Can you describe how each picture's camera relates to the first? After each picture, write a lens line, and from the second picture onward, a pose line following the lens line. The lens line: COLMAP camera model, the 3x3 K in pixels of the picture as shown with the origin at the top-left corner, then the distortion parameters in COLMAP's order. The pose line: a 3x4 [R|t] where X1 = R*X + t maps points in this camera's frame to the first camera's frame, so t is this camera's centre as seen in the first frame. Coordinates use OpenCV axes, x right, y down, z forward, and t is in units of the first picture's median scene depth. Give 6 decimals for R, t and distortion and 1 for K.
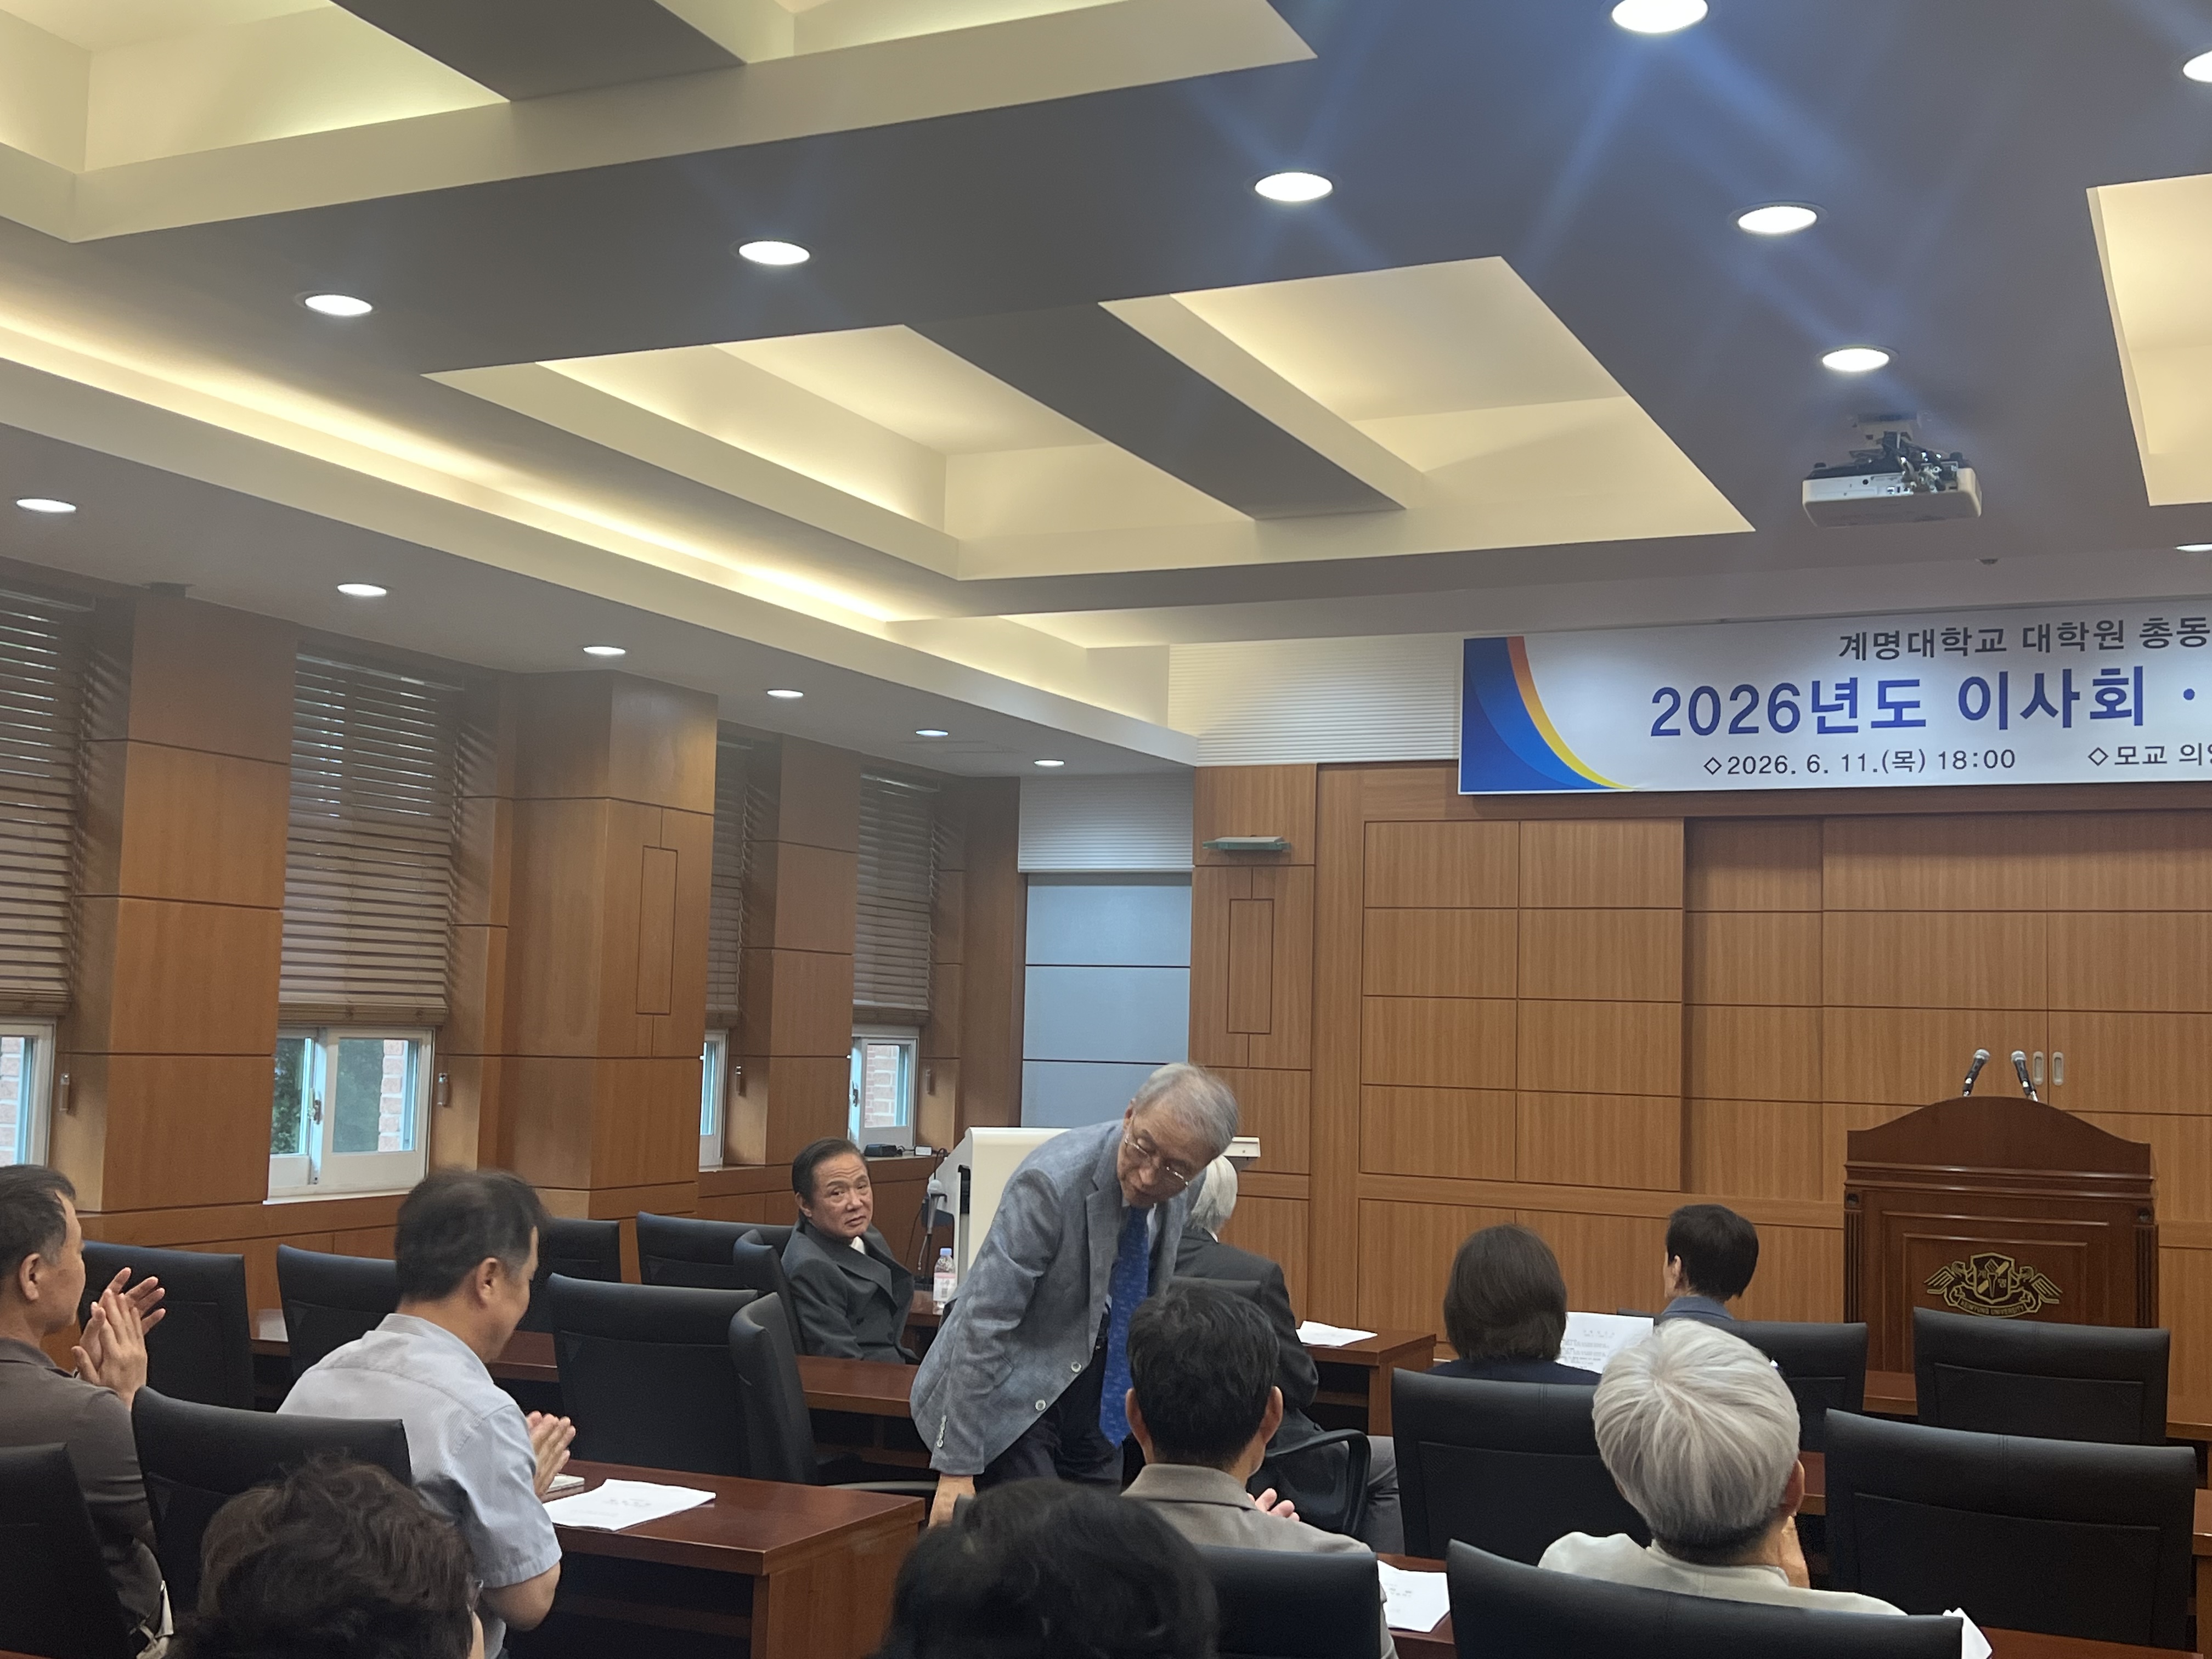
lens RADIAL K [[2479.6, 0, 1071.6], [0, 2479.6, 852.6], [0, 0, 1]] dist [0.059200, 0.000000]
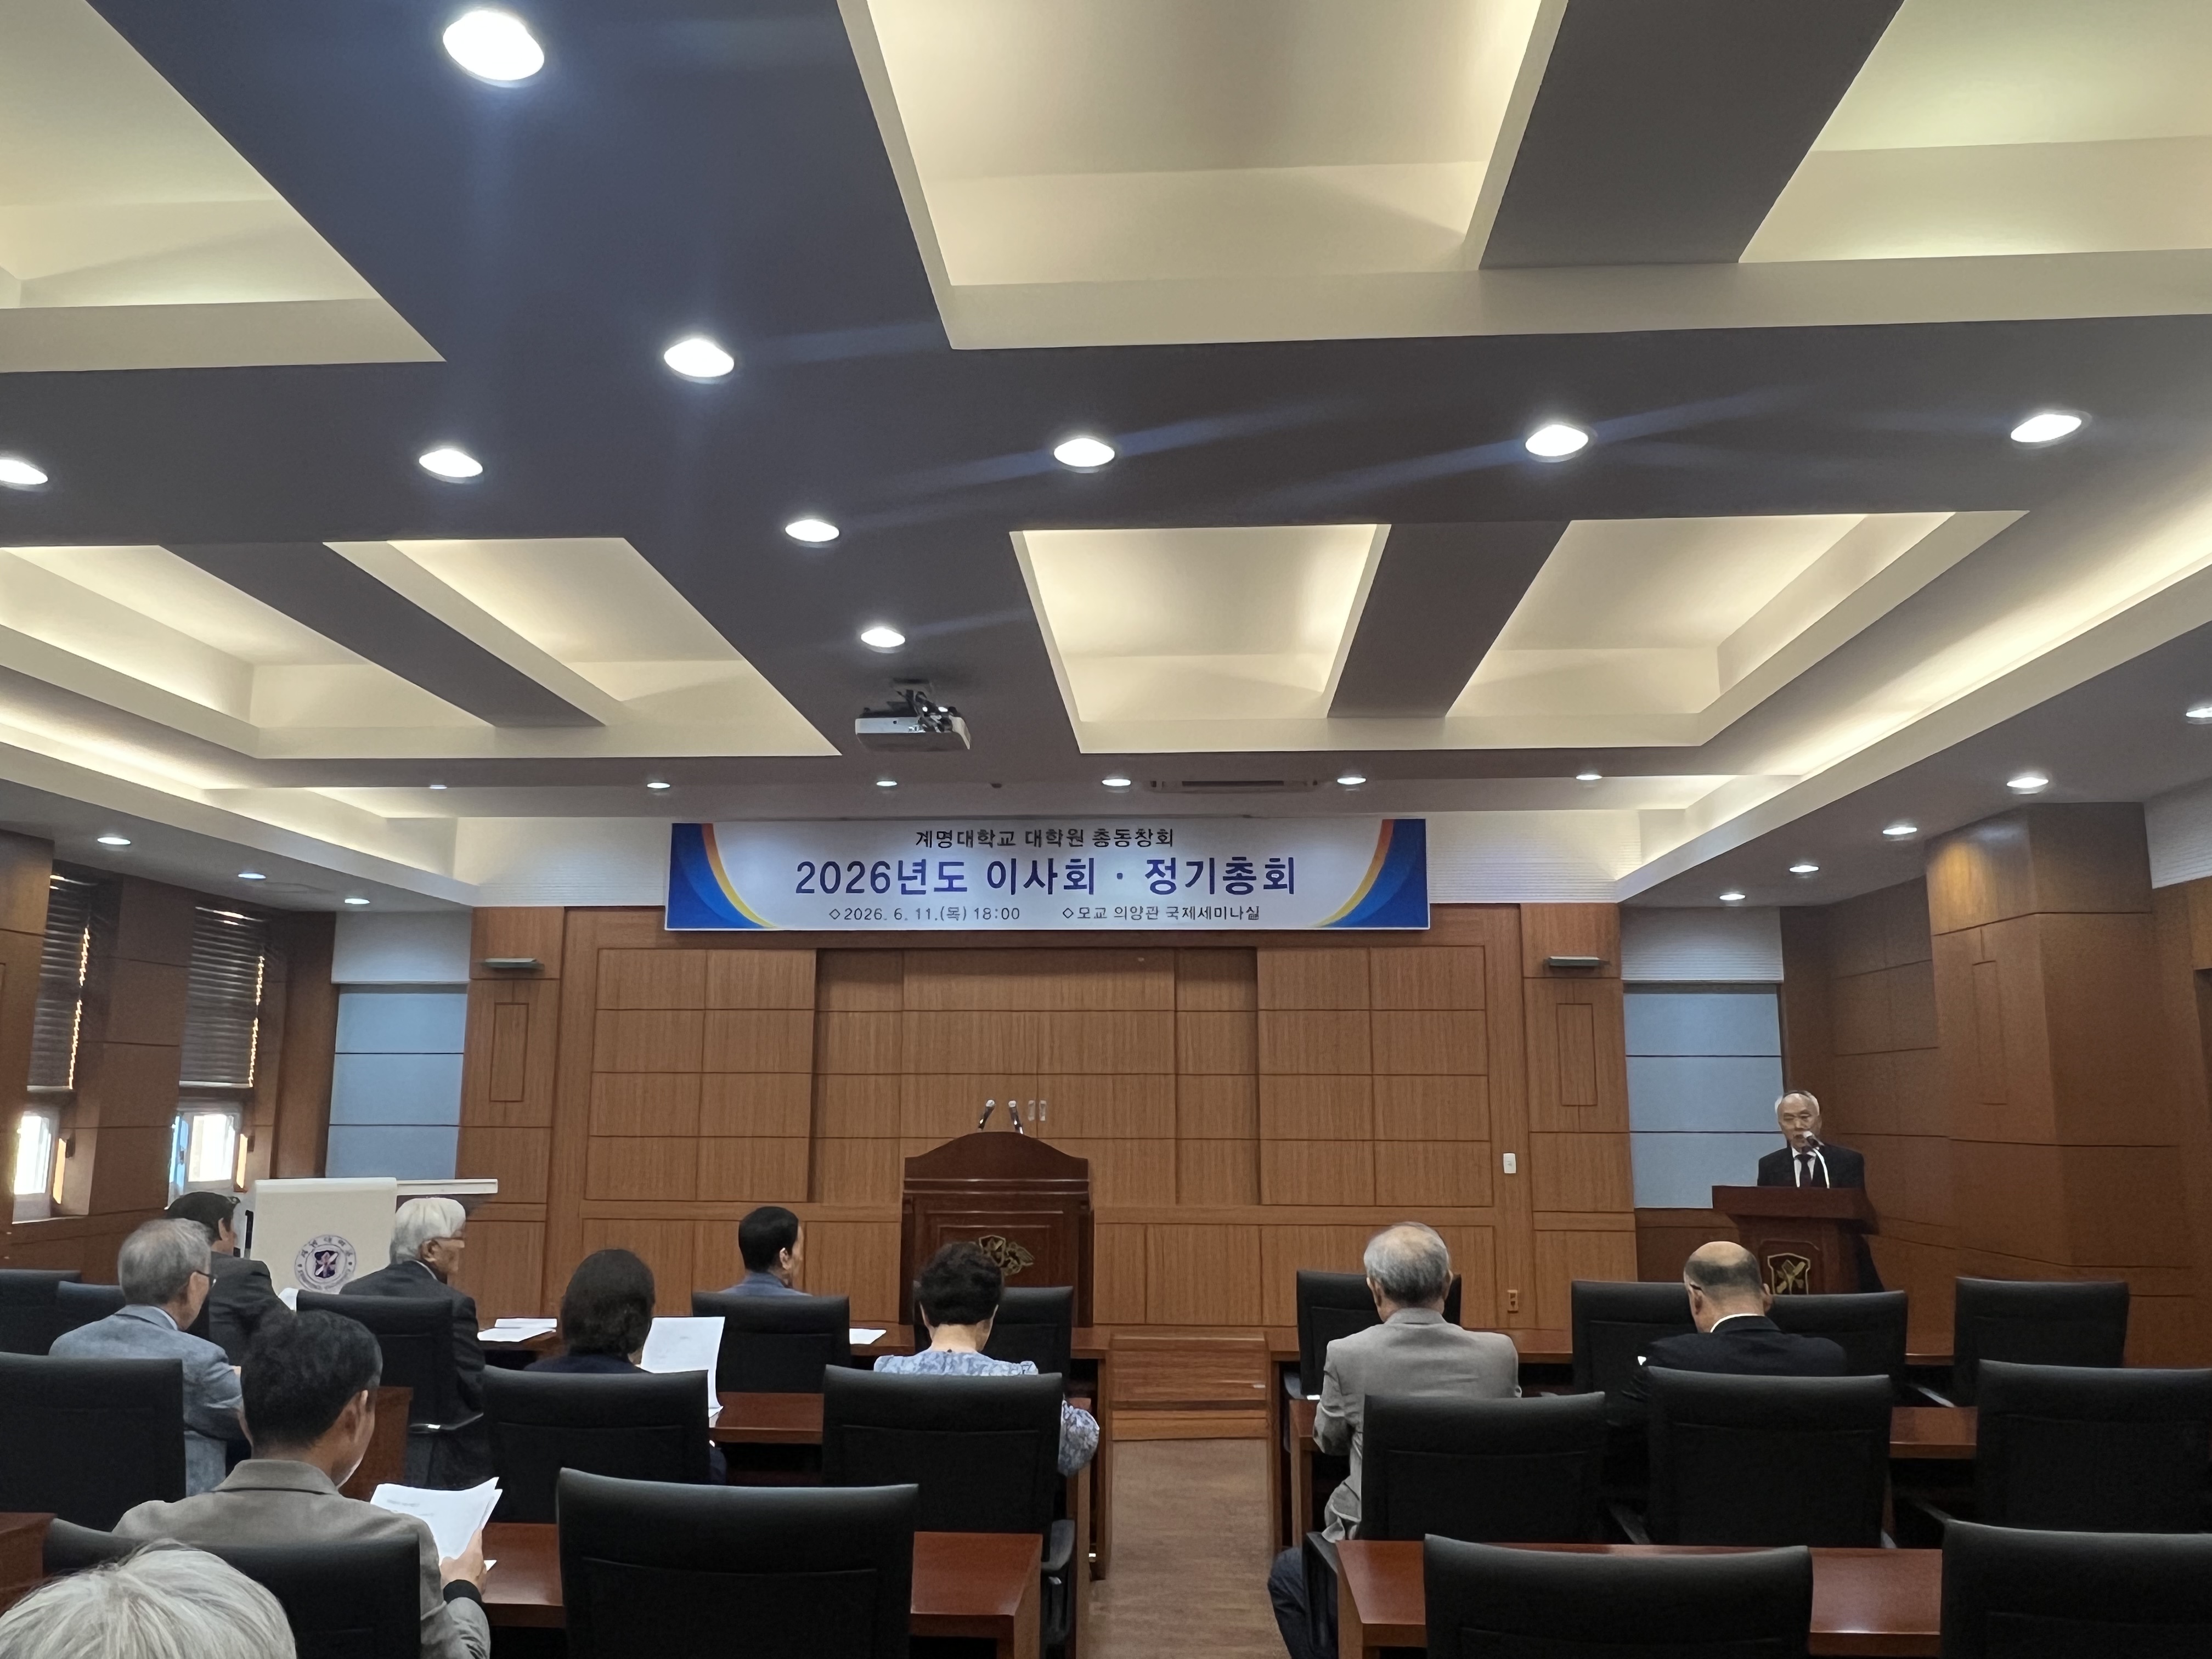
lens RADIAL K [[1618.8, 0, 1094.5], [0, 1618.8, 832.0], [0, 0, 1]] dist [0.003667, 0.003632]
pose [[0.928053, 0.039803, 0.370316, 0.041410], [-0.006996, 0.995961, -0.089515, 0.002382], [-0.372383, 0.080483, 0.924583, 0.035019]]
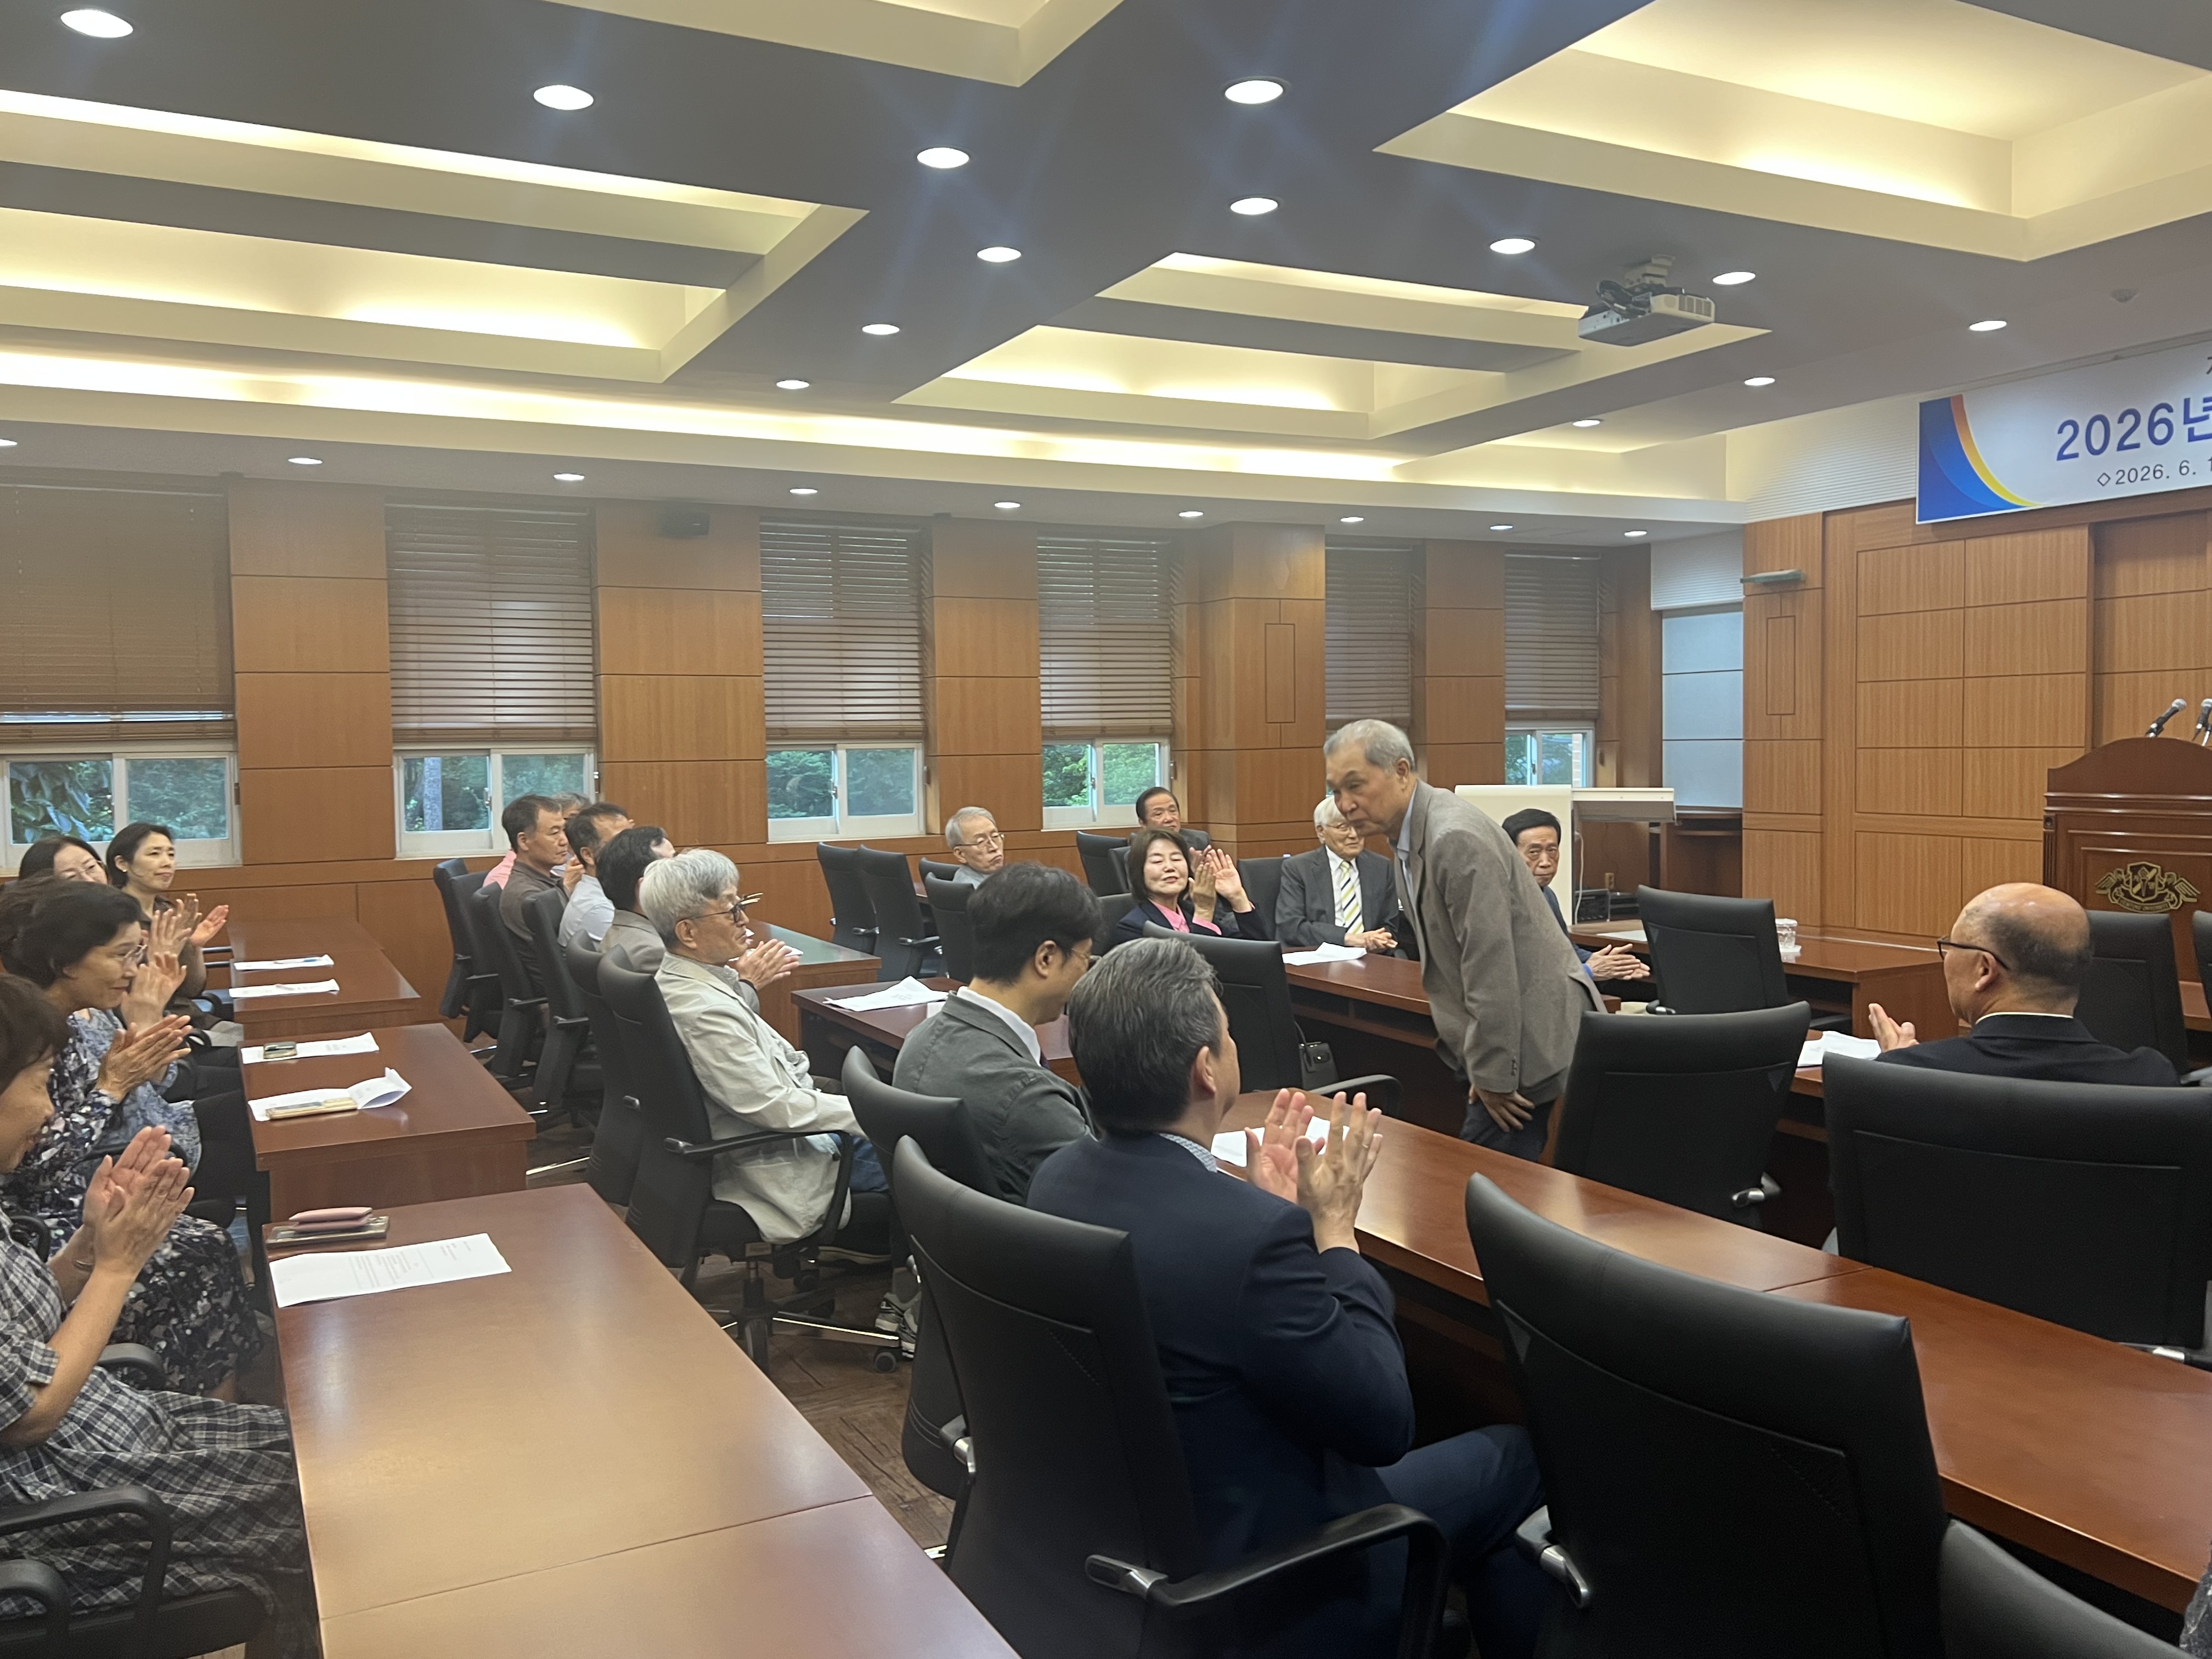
lens RADIAL K [[1670.1, 0, 1091.7], [0, 1670.1, 827.6], [0, 0, 1]] dist [0.068391, -0.090919]
pose [[0.790371, -0.006520, -0.612594, 0.395711], [0.082999, 0.991863, 0.096529, 0.014443], [0.606980, -0.127139, 0.784481, 0.018918]]
